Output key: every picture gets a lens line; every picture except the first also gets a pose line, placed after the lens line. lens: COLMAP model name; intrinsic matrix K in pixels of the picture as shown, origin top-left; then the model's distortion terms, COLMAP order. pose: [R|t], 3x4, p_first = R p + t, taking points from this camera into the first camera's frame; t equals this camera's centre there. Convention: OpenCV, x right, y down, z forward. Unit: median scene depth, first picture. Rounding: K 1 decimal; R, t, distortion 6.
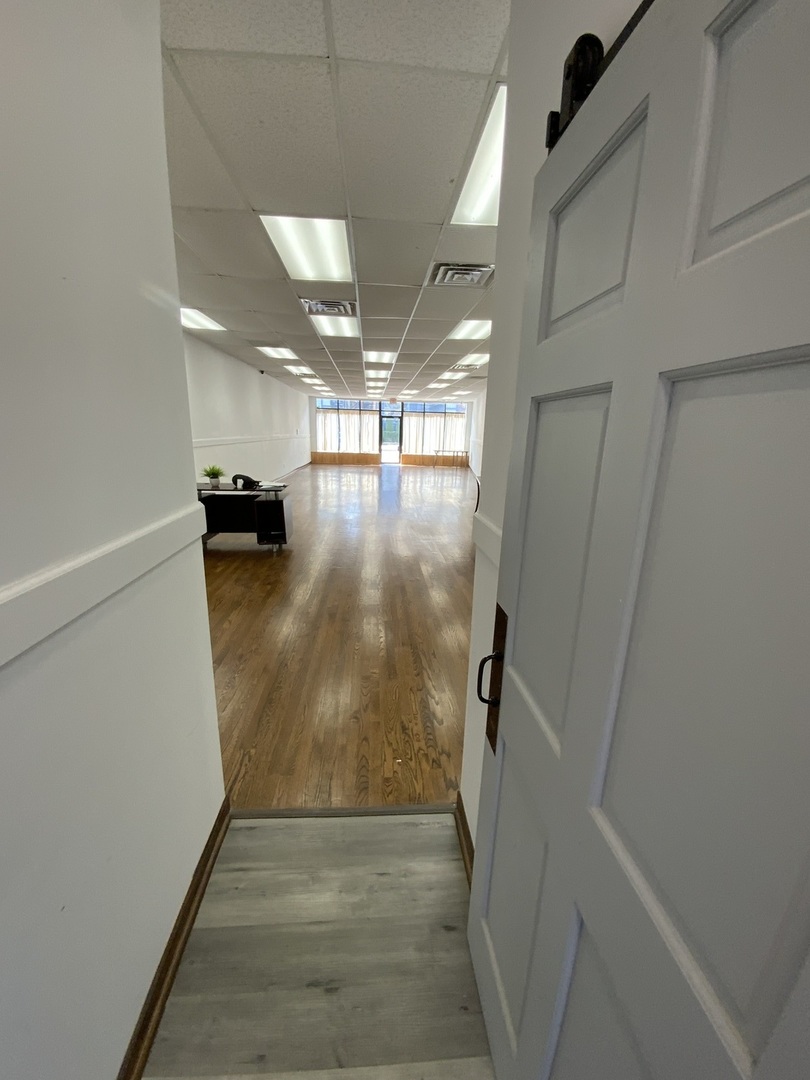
lens RADIAL K [[435.9, 0, 405.0], [0, 435.9, 540.0], [0, 0, 1]] dist [0.024697, -0.020775]
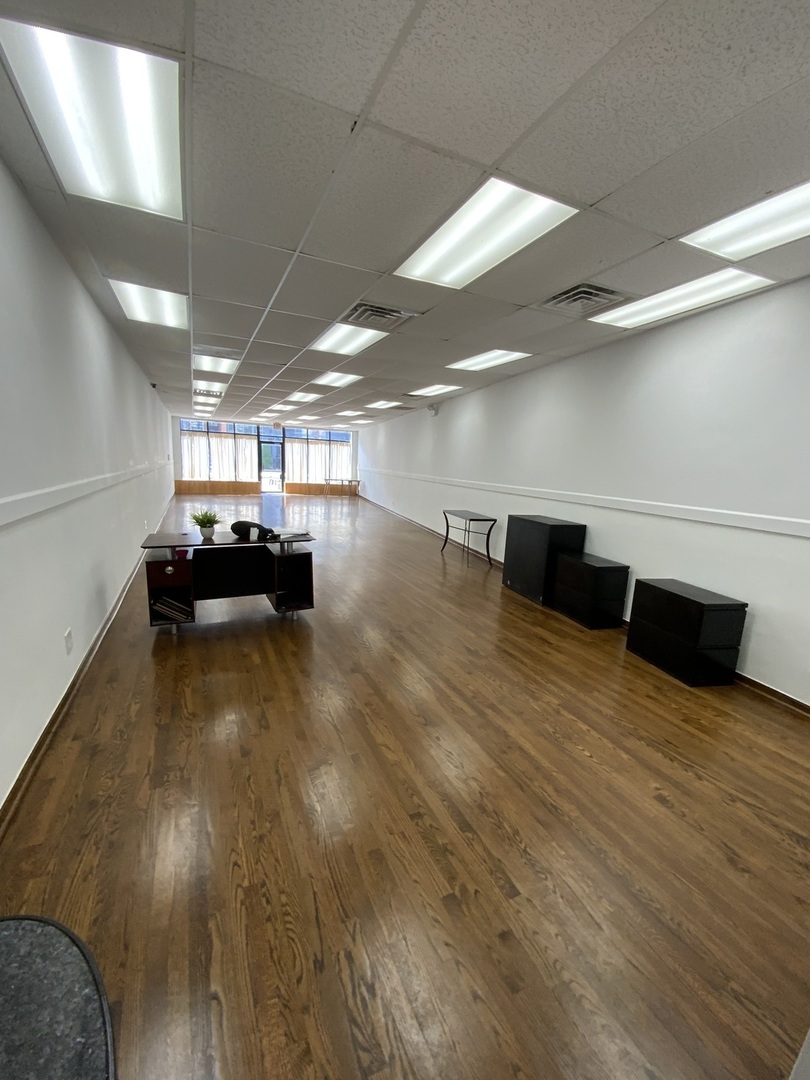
lens RADIAL K [[435.9, 0, 405.0], [0, 435.9, 540.0], [0, 0, 1]] dist [0.024697, -0.020775]
pose [[0.936327, -0.047710, 0.347872, -0.098170], [0.067586, 0.996688, -0.045219, -0.016832], [-0.344562, 0.065851, 0.936451, 0.055146]]
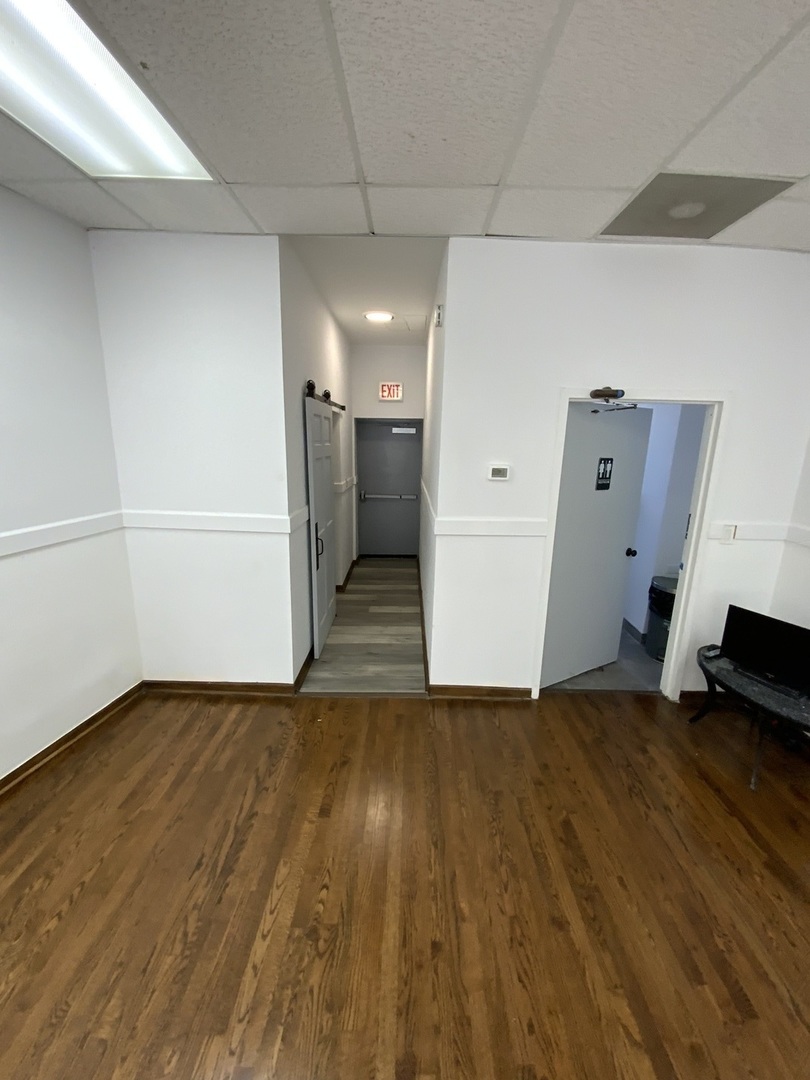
lens RADIAL K [[435.9, 0, 405.0], [0, 435.9, 540.0], [0, 0, 1]] dist [0.024697, -0.020775]
pose [[-0.995106, -0.067105, 0.072528, -0.033369], [-0.027860, 0.894784, 0.445629, -0.059132], [-0.094801, 0.441427, -0.892275, 0.191763]]
